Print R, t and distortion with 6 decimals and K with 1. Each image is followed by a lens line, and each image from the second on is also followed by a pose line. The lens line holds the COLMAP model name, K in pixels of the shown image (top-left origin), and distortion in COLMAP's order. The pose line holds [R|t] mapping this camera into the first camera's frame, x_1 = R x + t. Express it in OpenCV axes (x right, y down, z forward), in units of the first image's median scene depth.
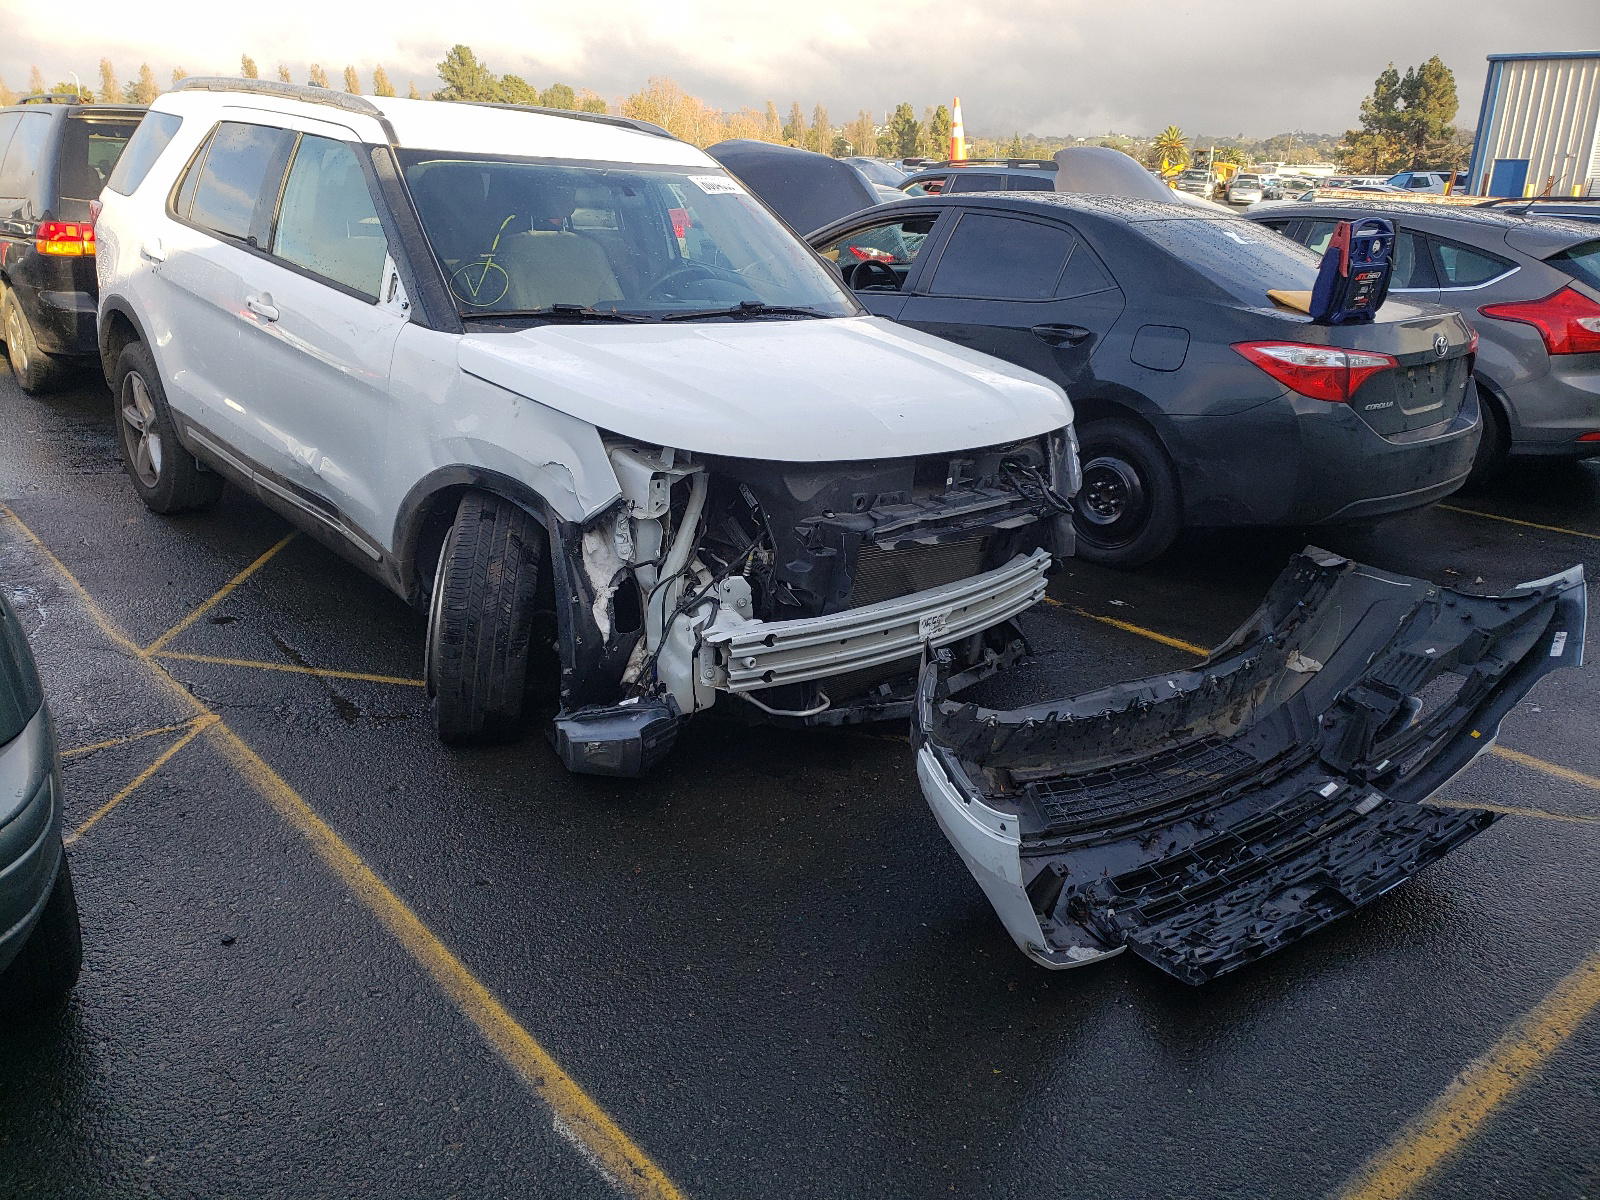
lens RADIAL K [[1219.1, 0, 800.0], [0, 1219.1, 600.0], [0, 0, 1]] dist [0.067367, -0.000644]
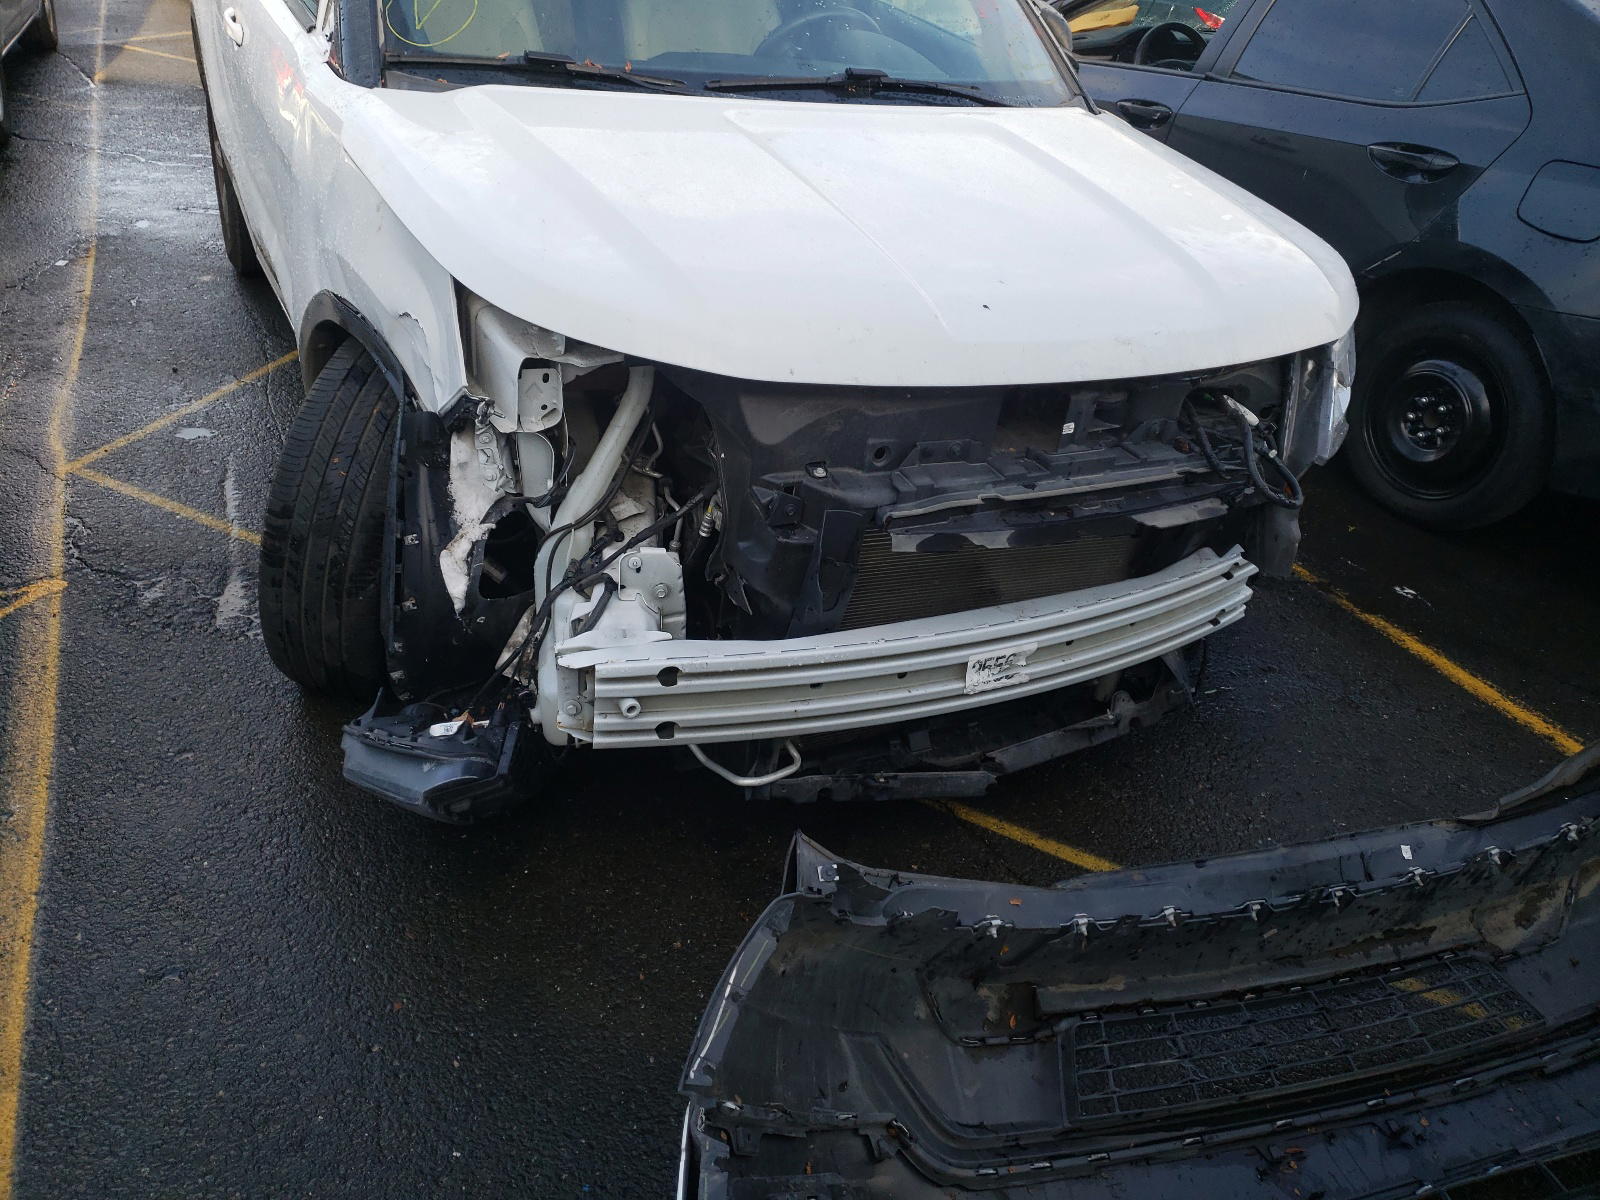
lens RADIAL K [[1248.9, 0, 799.4], [0, 1248.9, 568.3], [0, 0, 1]] dist [-0.041857, 0.113558]
pose [[0.956320, 0.175293, -0.233933, 0.152770], [-0.138124, 0.976253, 0.166888, -0.115680], [0.257632, -0.127286, 0.957822, 0.416019]]
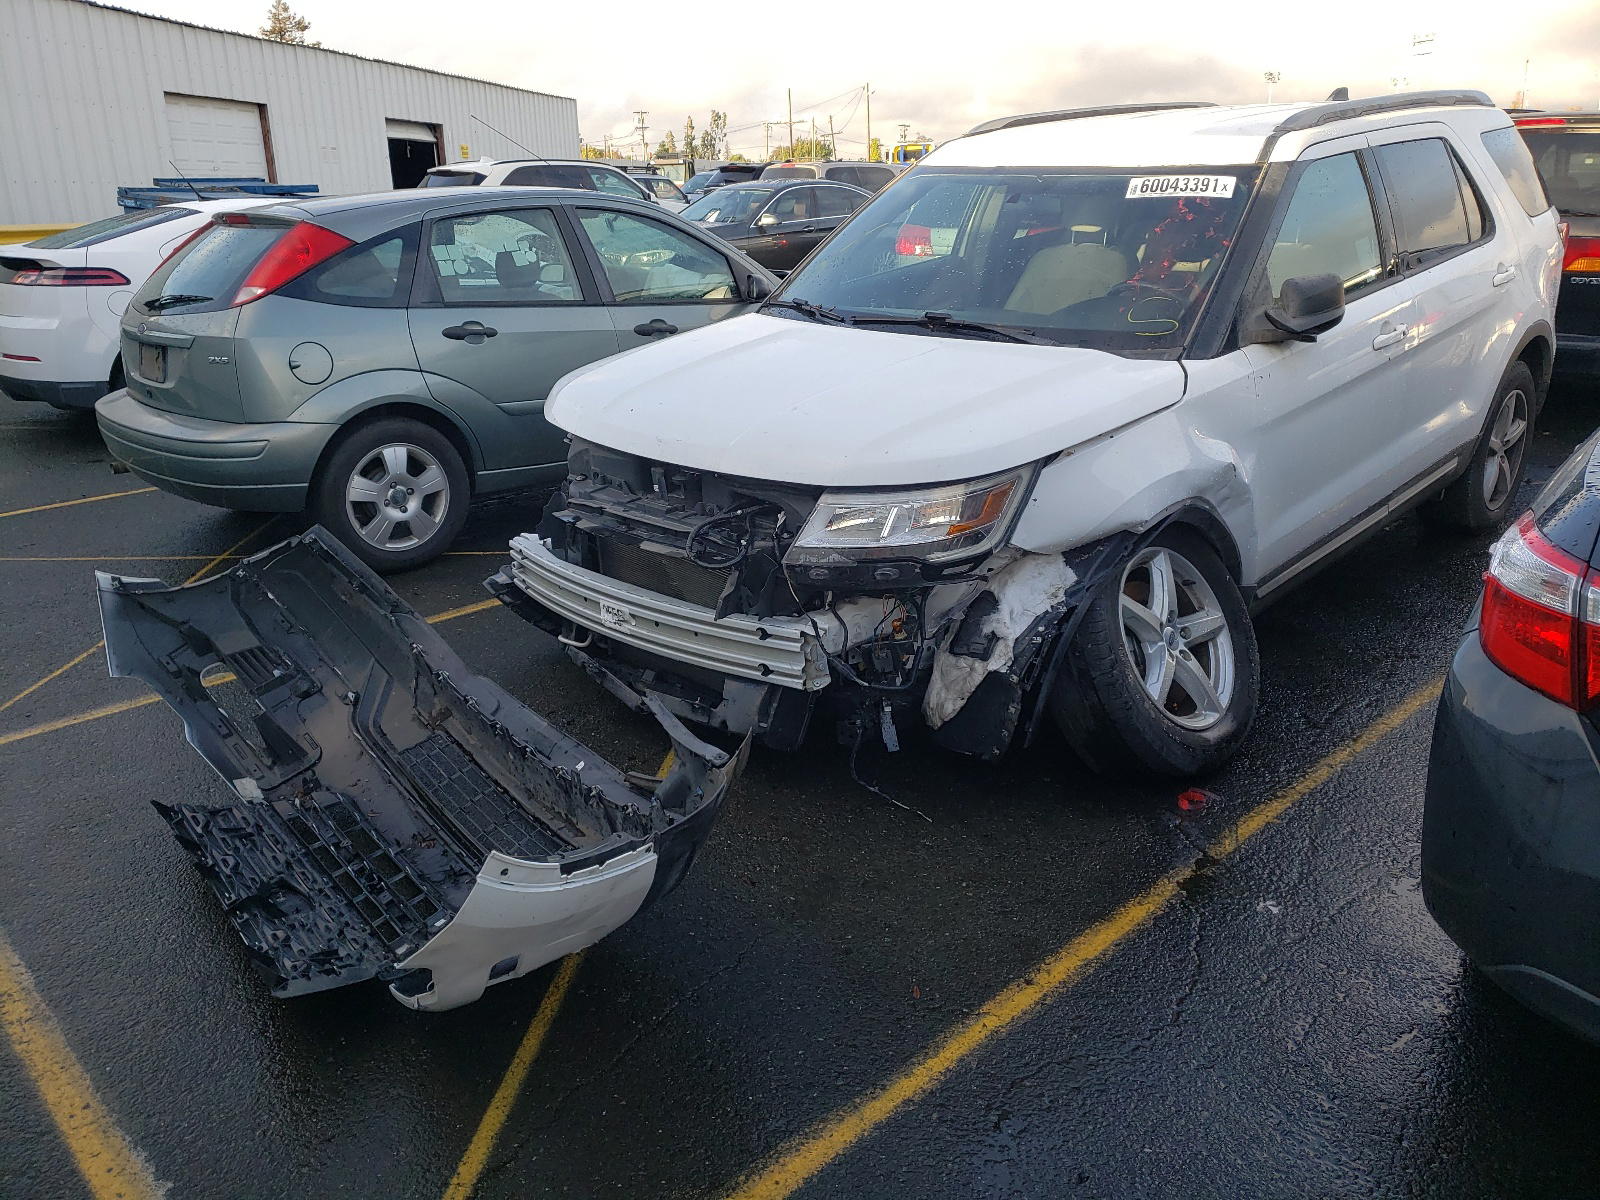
lens RADIAL K [[1219.1, 0, 800.0], [0, 1219.1, 600.0], [0, 0, 1]] dist [0.067367, -0.000644]
pose [[0.060261, 0.284968, -0.956641, 1.113806], [-0.307776, 0.916992, 0.253770, -0.305144], [0.949549, 0.279138, 0.142965, 1.015695]]
